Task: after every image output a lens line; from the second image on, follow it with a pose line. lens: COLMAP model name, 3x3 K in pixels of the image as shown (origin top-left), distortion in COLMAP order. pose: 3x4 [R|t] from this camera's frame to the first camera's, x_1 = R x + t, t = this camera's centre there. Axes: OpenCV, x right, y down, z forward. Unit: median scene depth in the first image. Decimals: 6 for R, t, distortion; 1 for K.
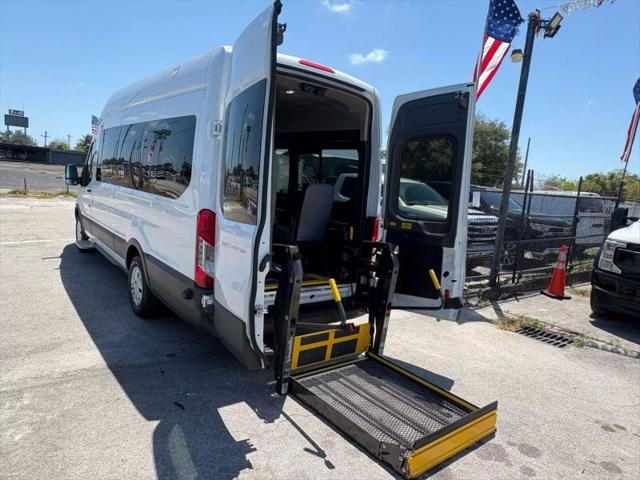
lens RADIAL K [[415.1, 0, 318.6], [0, 415.1, 238.6], [0, 0, 1]] dist [-0.005846, 0.003862]
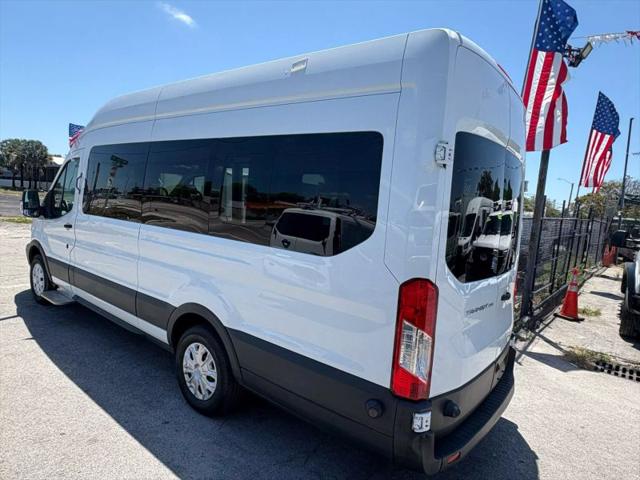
lens RADIAL K [[390.0, 0, 320.6], [0, 390.0, 242.8], [0, 0, 1]] dist [-0.003179, -0.001616]
pose [[0.972409, -0.028069, 0.231587, -0.317797], [0.032113, 0.999390, -0.013708, -0.070130], [-0.231061, 0.020767, 0.972718, 0.258110]]
